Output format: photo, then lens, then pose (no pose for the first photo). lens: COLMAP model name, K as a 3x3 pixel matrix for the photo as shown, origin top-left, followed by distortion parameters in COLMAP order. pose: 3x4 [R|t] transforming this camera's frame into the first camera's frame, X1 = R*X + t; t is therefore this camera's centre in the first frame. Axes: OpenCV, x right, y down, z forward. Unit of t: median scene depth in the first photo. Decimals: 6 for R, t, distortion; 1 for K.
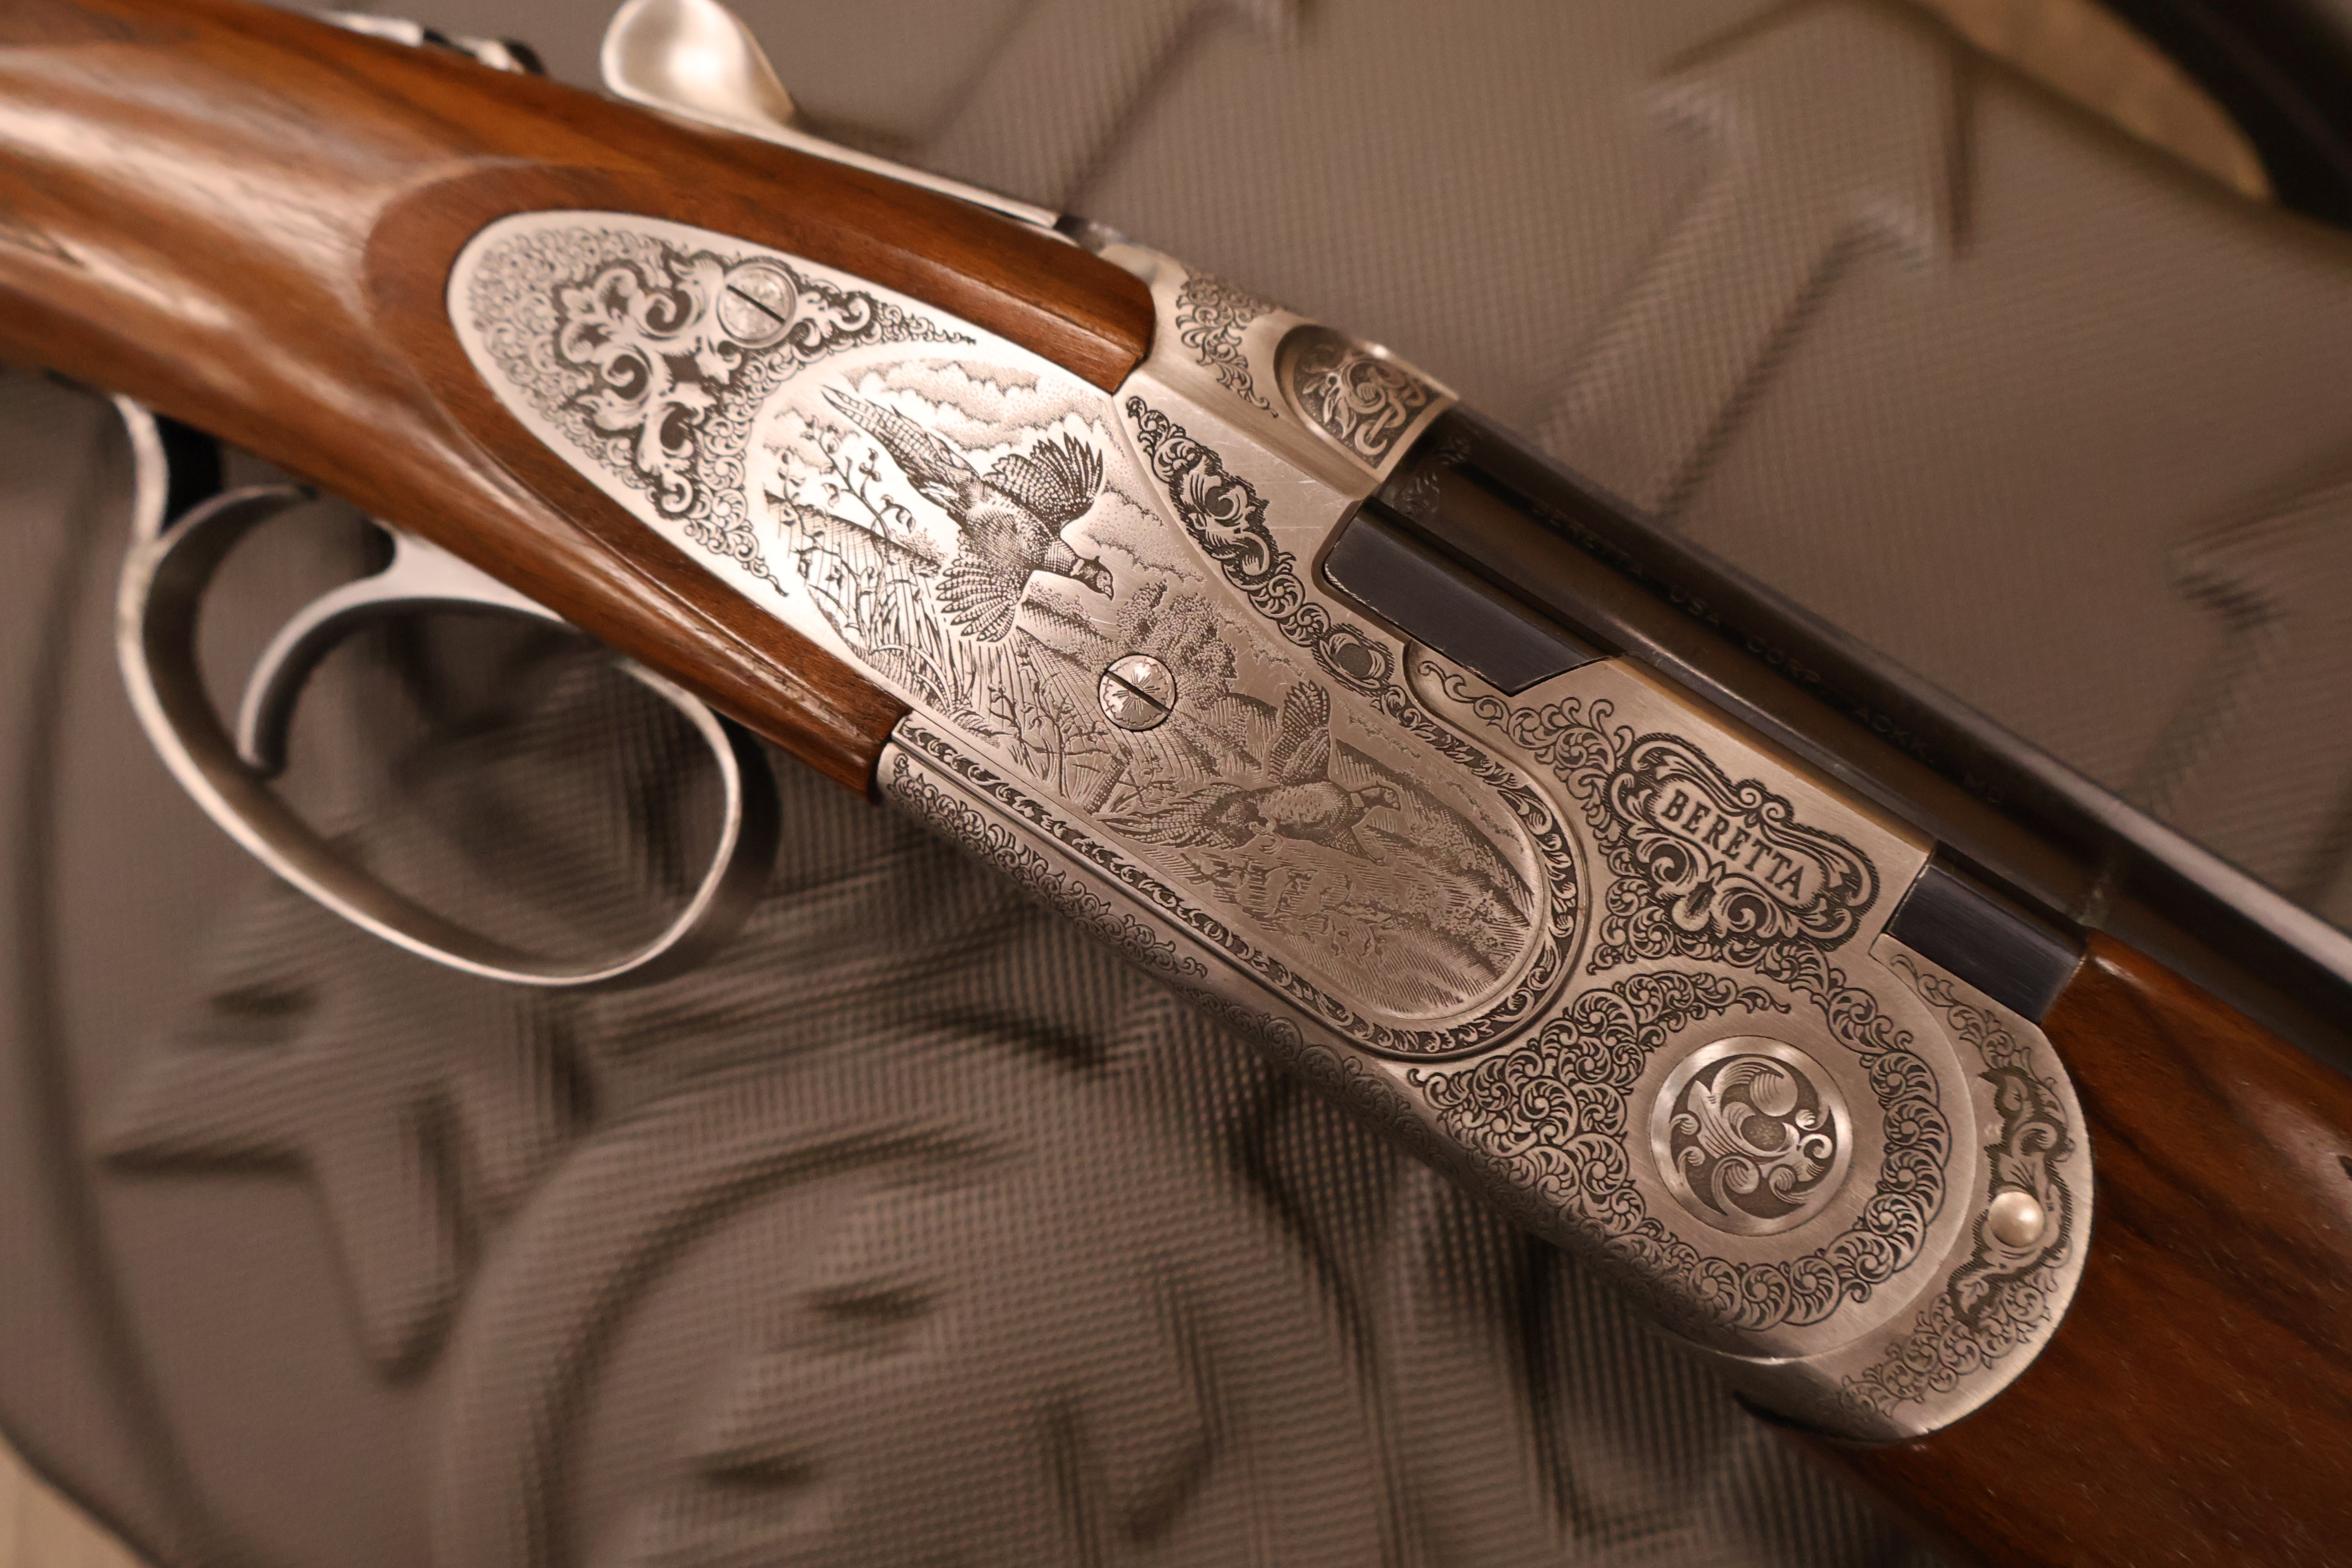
lens RADIAL K [[2111.7, 0, 1184.7], [0, 2111.7, 784.1], [0, 0, 1]] dist [0.013380, 0.002872]
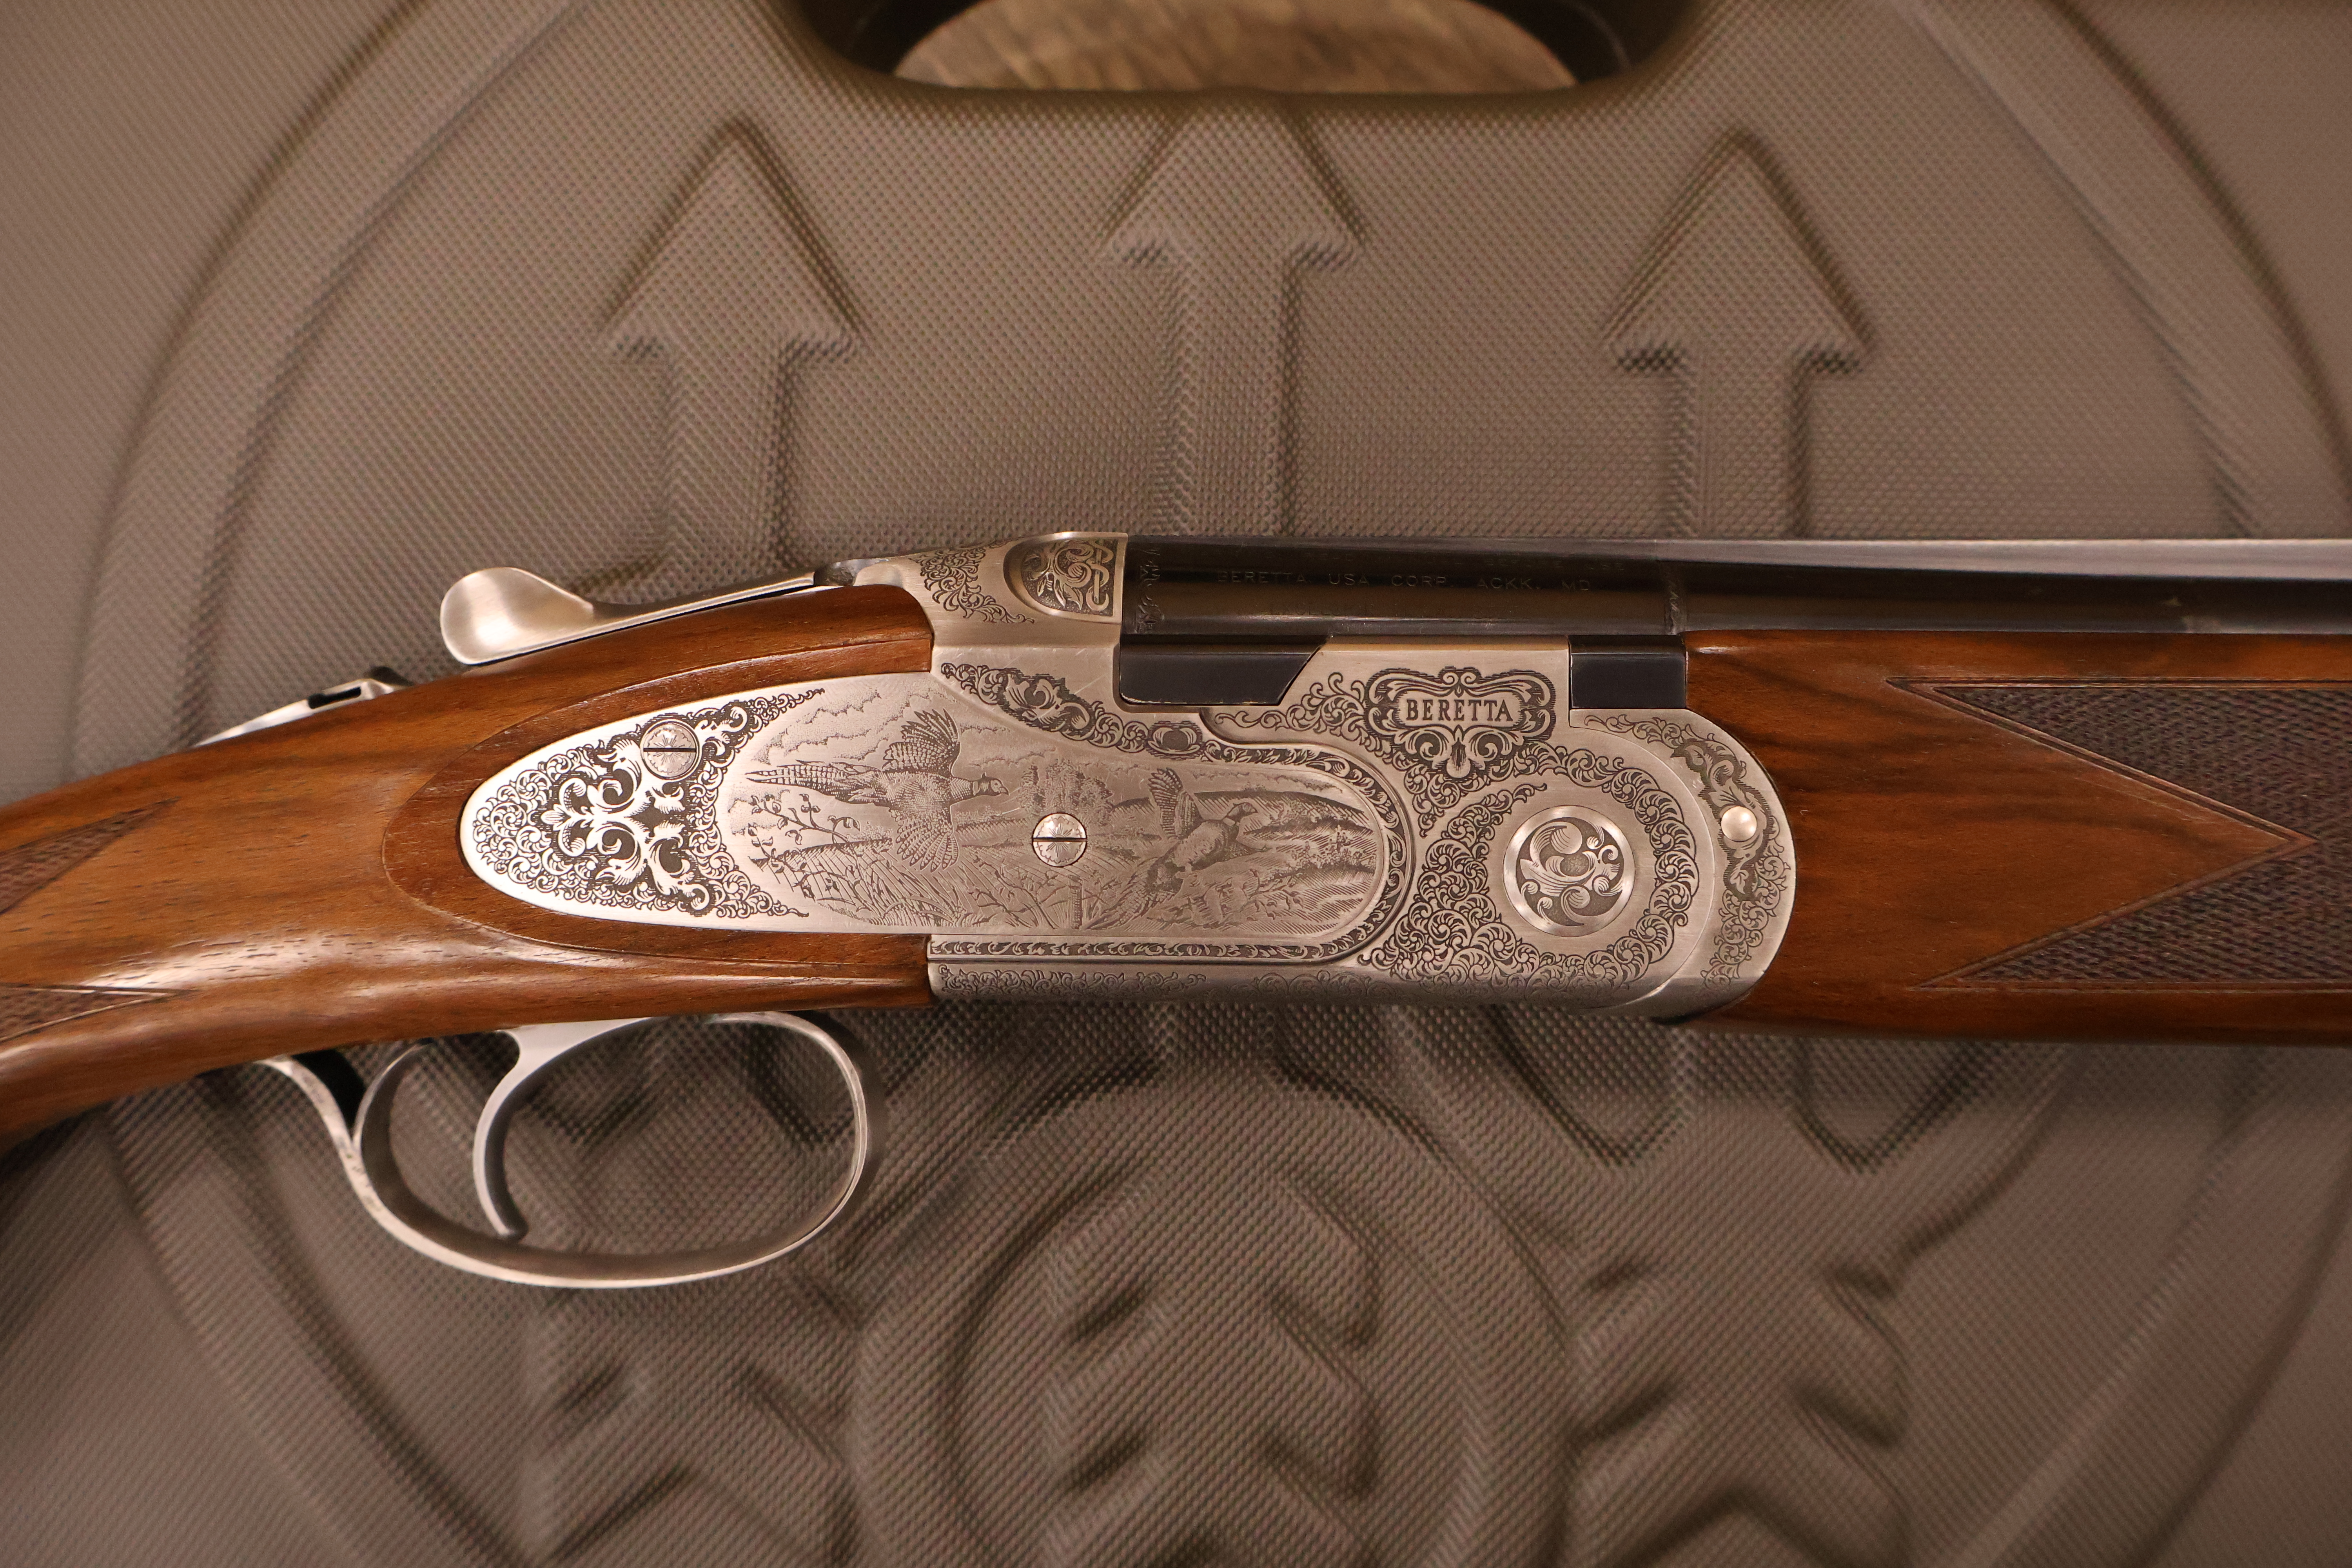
lens RADIAL K [[2082.7, 0, 1222.2], [0, 2082.7, 786.3], [0, 0, 1]] dist [0.039500, -0.001370]
pose [[0.836365, -0.536088, 0.114468, -0.074378], [0.532309, 0.844130, 0.063973, -0.108532], [-0.130921, 0.007427, 0.991365, -0.428623]]
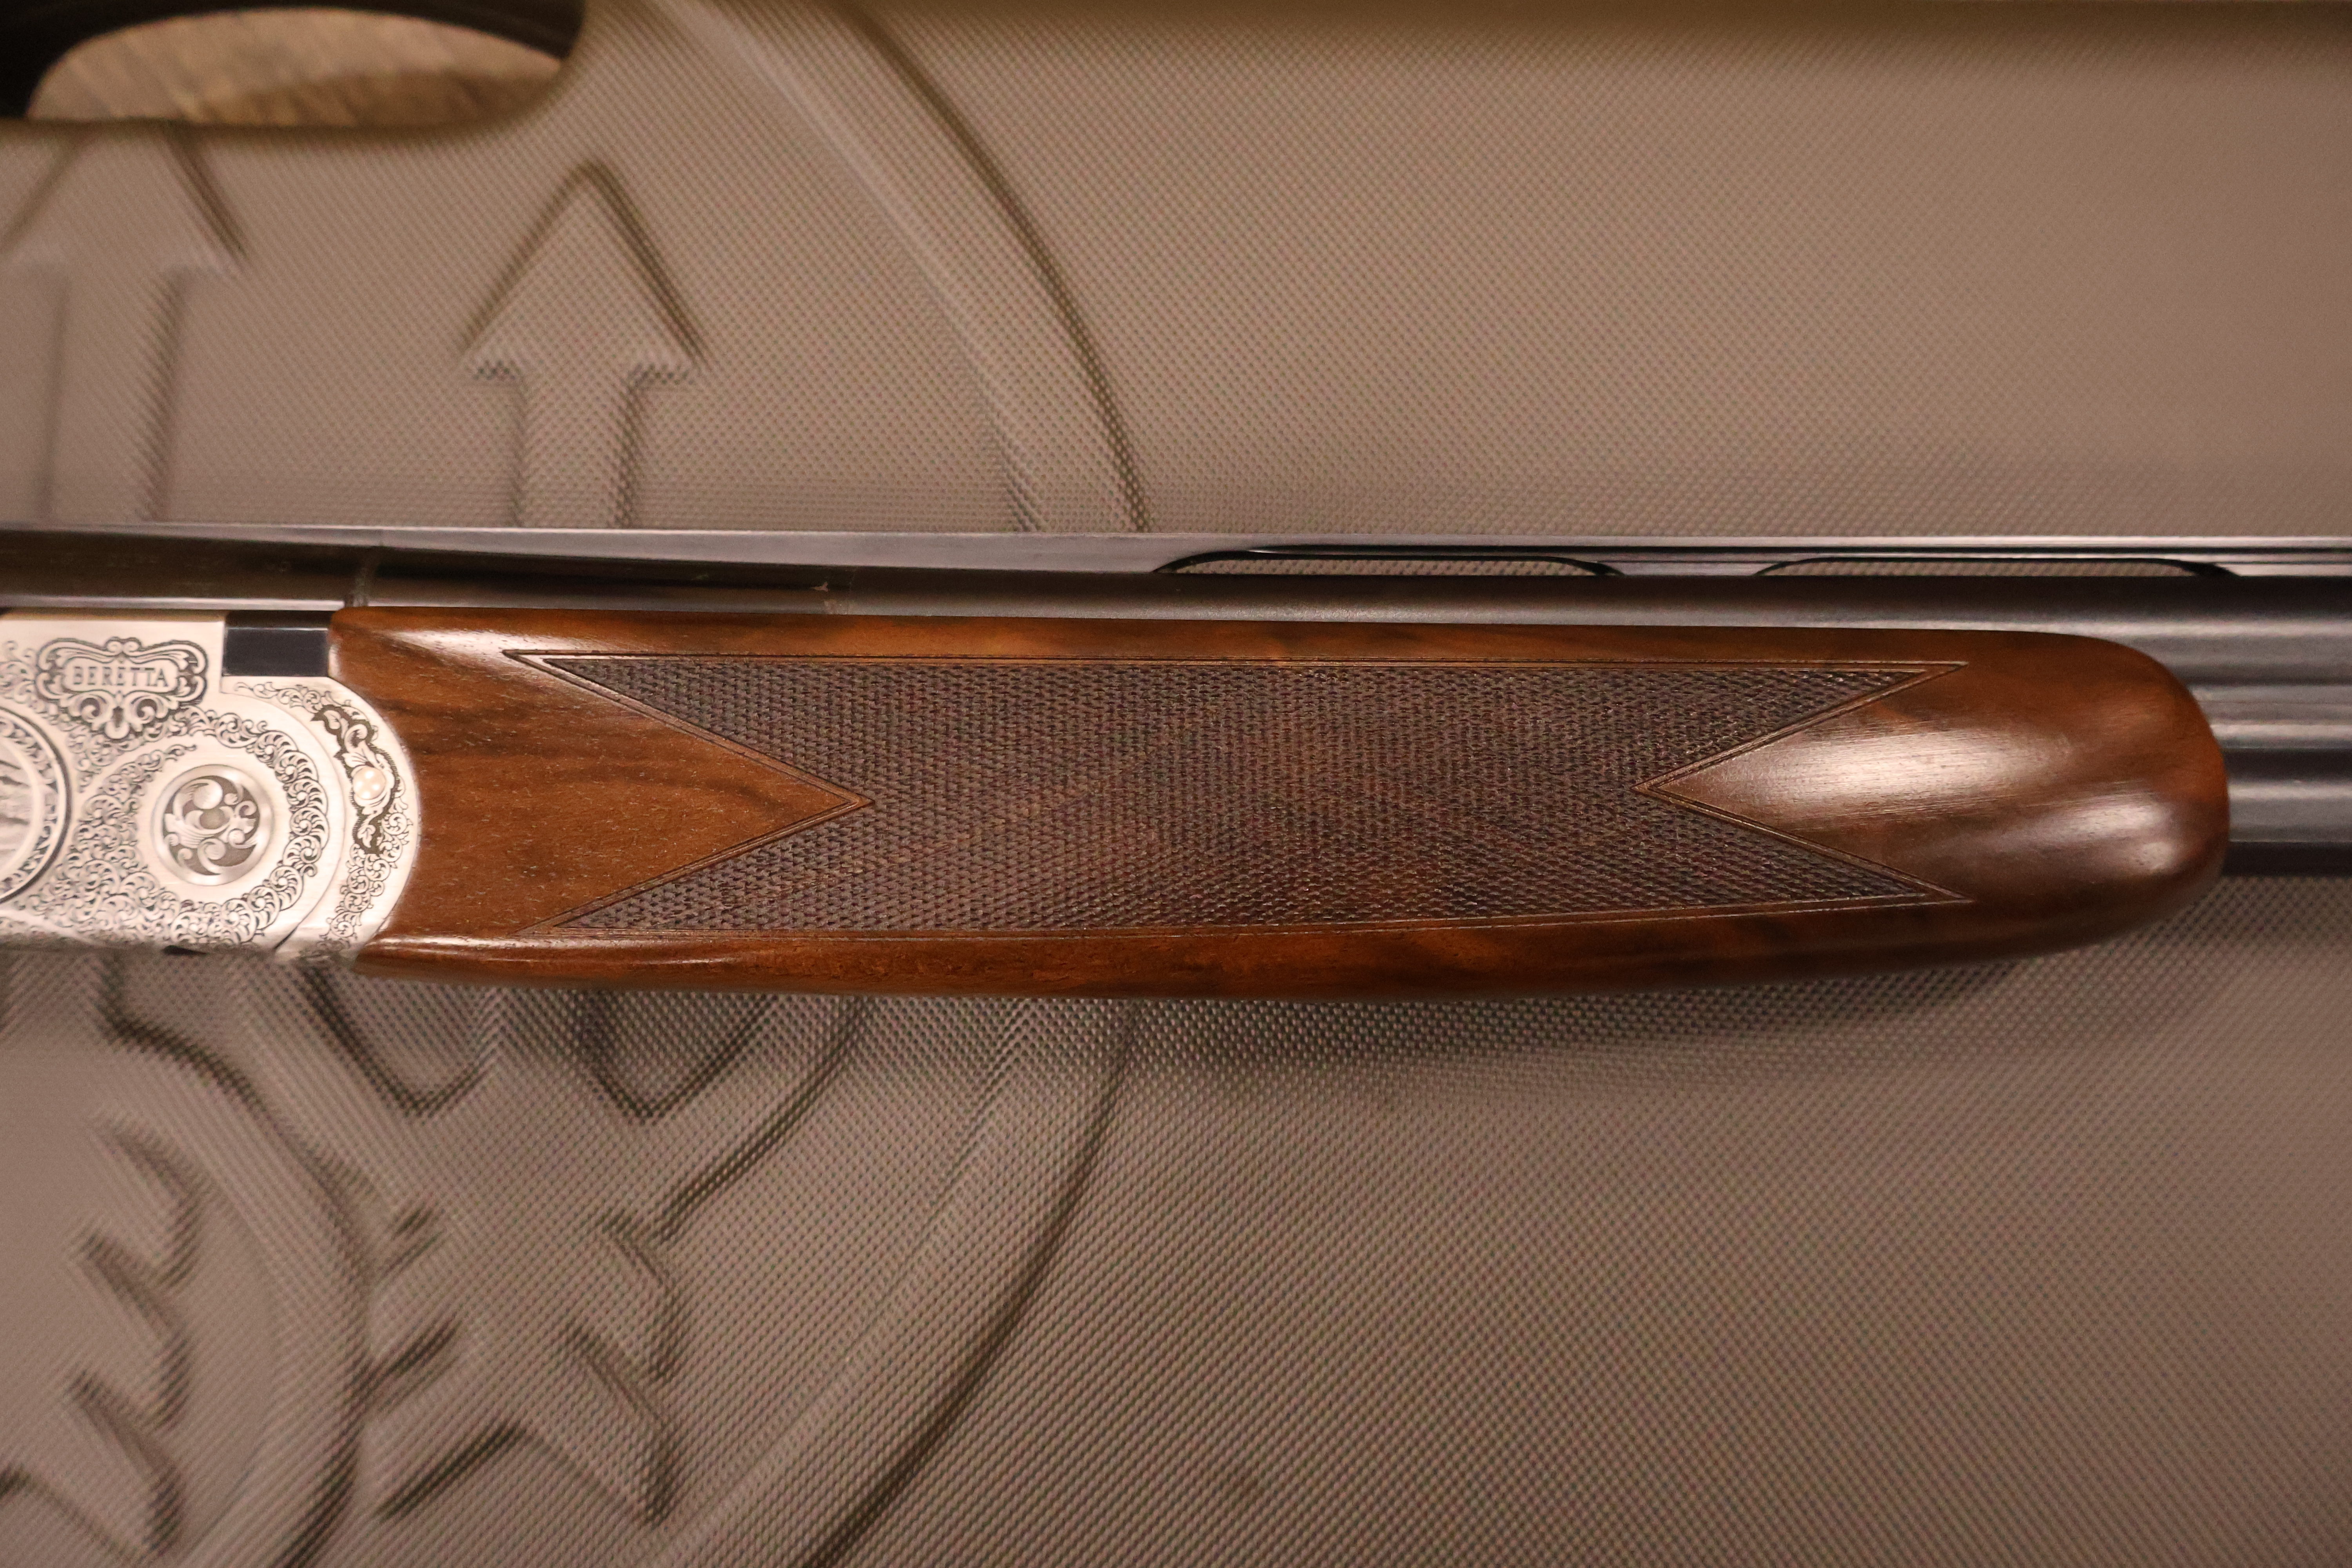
lens RADIAL K [[2204.5, 0, 1176.0], [0, 2204.5, 784.0], [0, 0, 1]] dist [0.014806, 0.011685]
pose [[0.842826, -0.521095, 0.134552, 0.665953], [0.523321, 0.851874, 0.021096, 0.481040], [-0.125615, 0.052634, 0.990682, -0.764156]]
